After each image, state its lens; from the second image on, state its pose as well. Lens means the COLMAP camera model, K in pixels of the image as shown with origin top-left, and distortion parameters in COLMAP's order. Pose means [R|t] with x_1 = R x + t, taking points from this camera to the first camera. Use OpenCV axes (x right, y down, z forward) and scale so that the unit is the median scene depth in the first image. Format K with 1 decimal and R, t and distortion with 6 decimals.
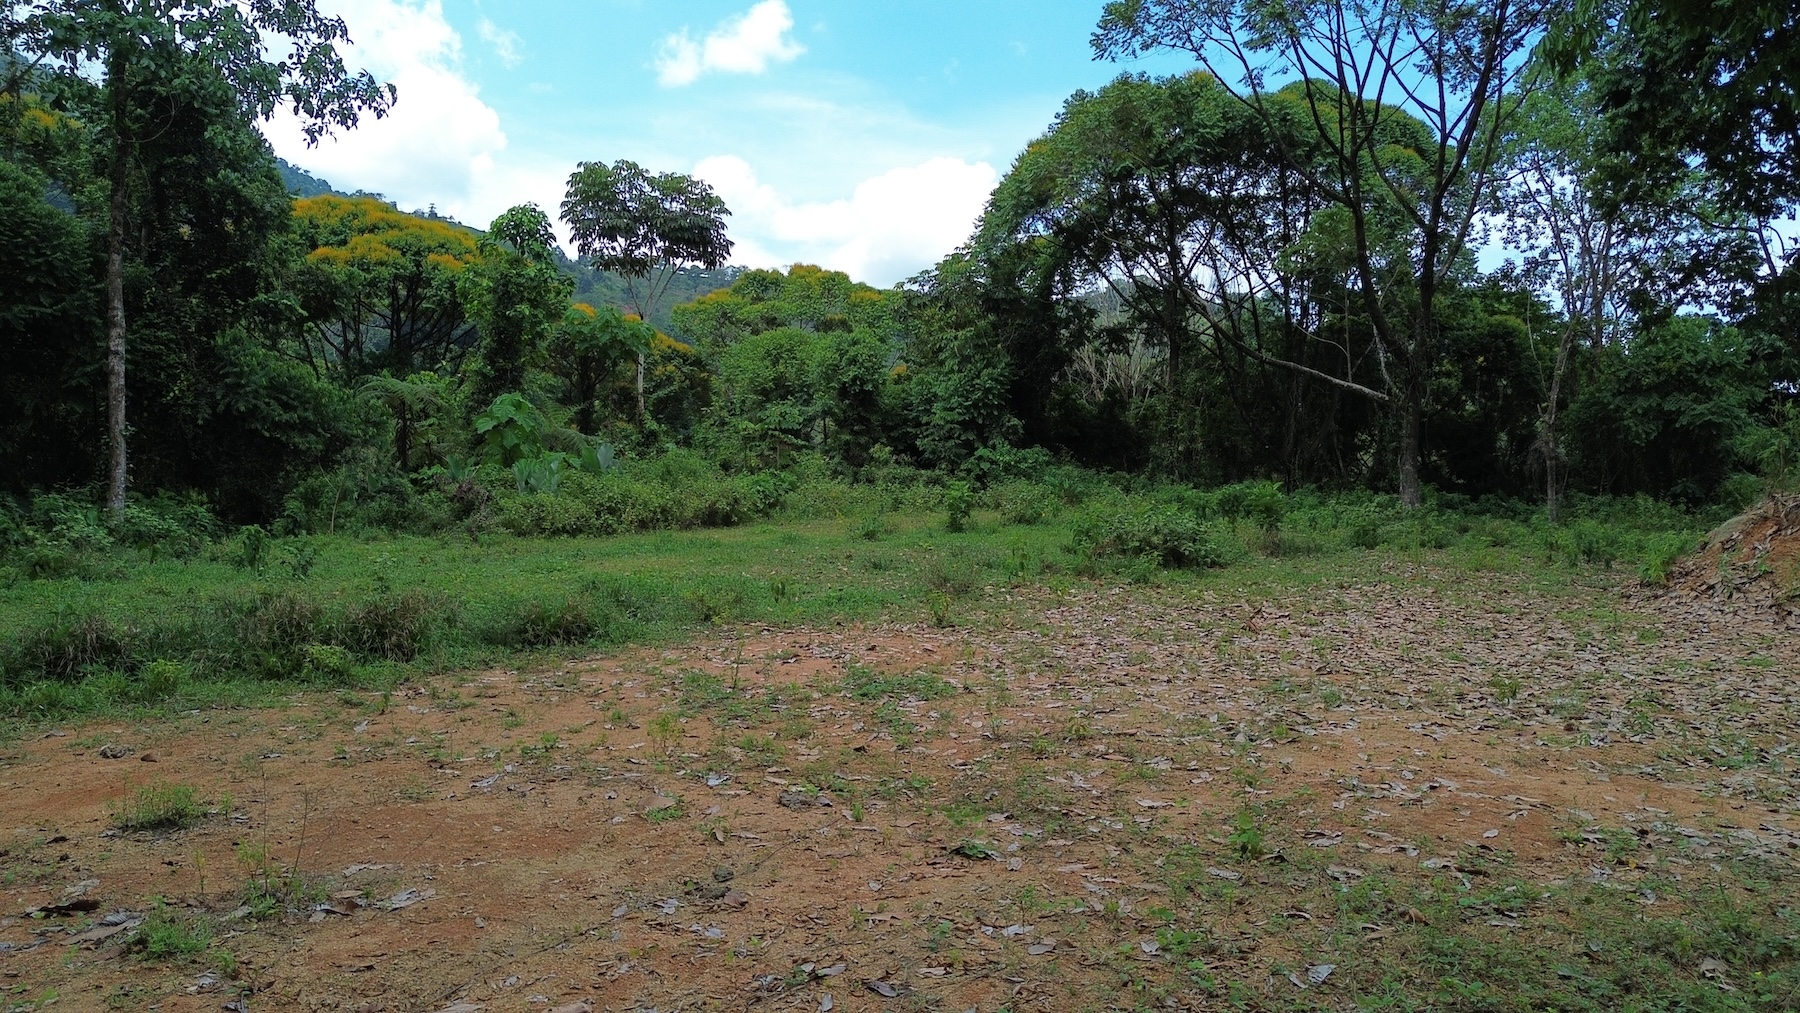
lens RADIAL K [[1260.9, 0, 900.0], [0, 1260.9, 506.5], [0, 0, 1]] dist [0.086703, -0.084008]
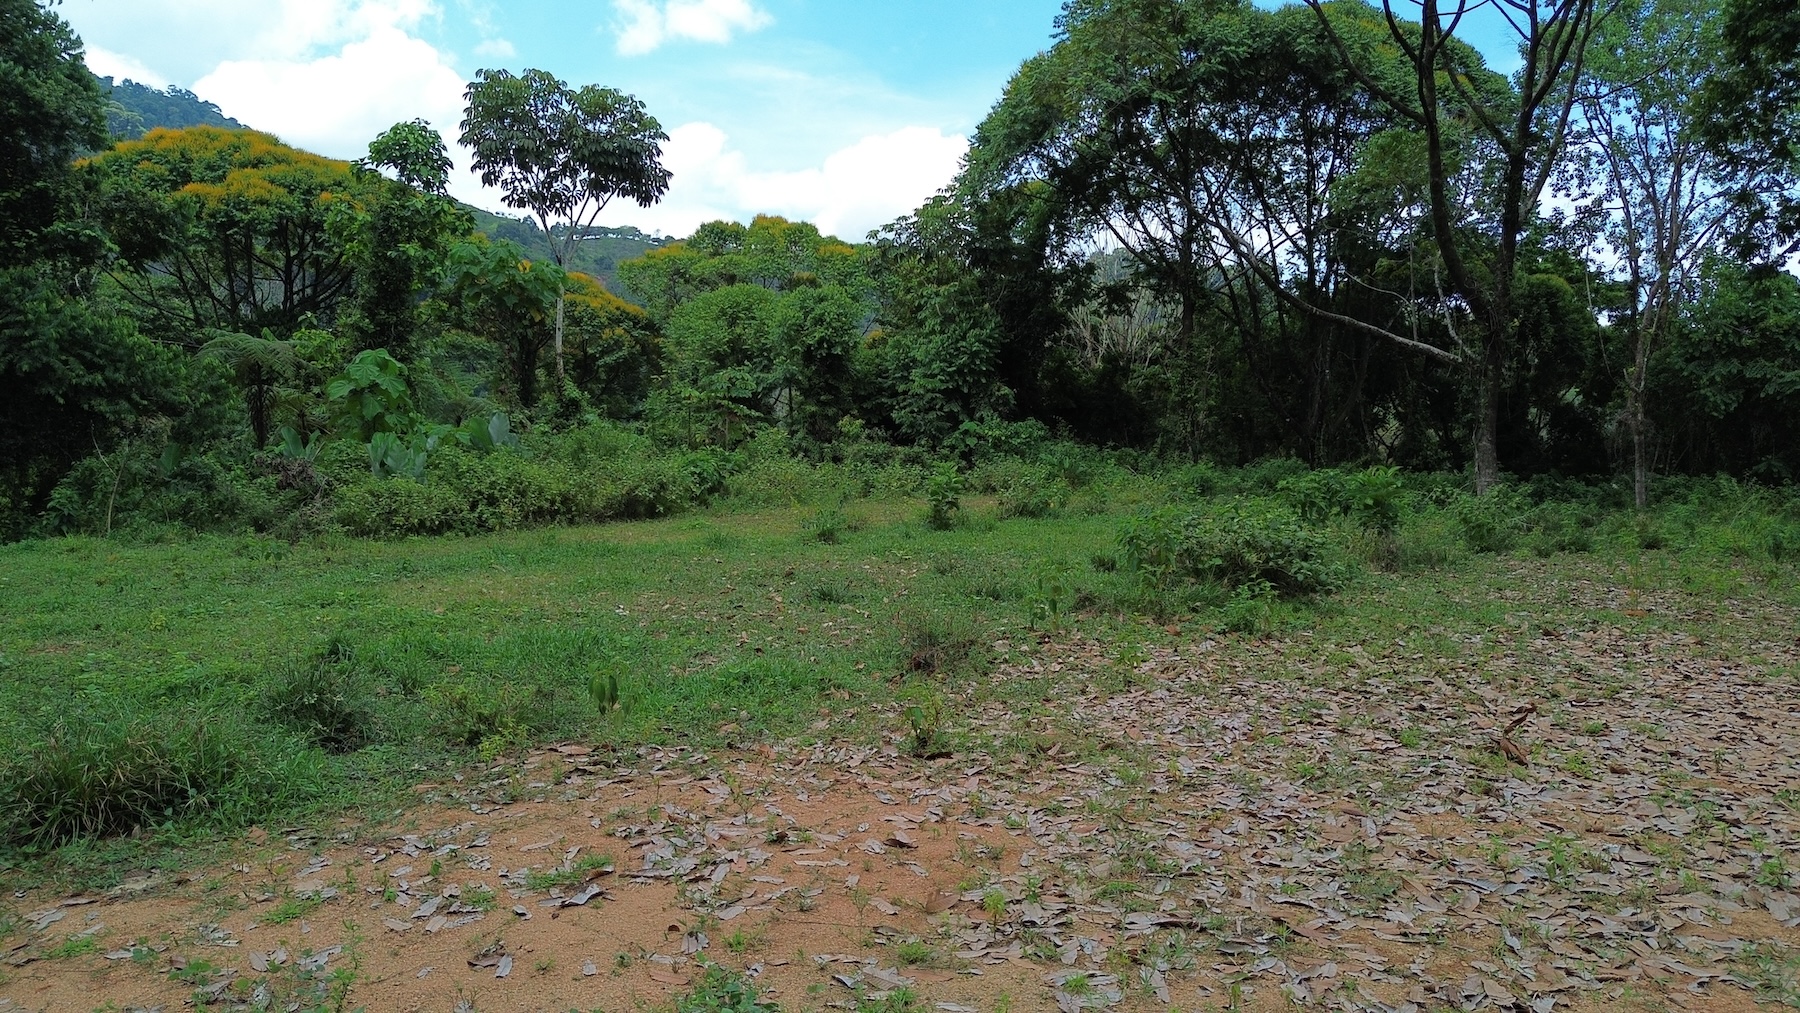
lens RADIAL K [[1260.9, 0, 900.0], [0, 1260.9, 506.5], [0, 0, 1]] dist [0.086703, -0.084008]
pose [[0.999857, -0.000337, 0.016884, 0.003795], [-0.000005, 0.999796, 0.020211, -0.005108], [-0.016888, -0.020209, 0.999653, 0.134266]]
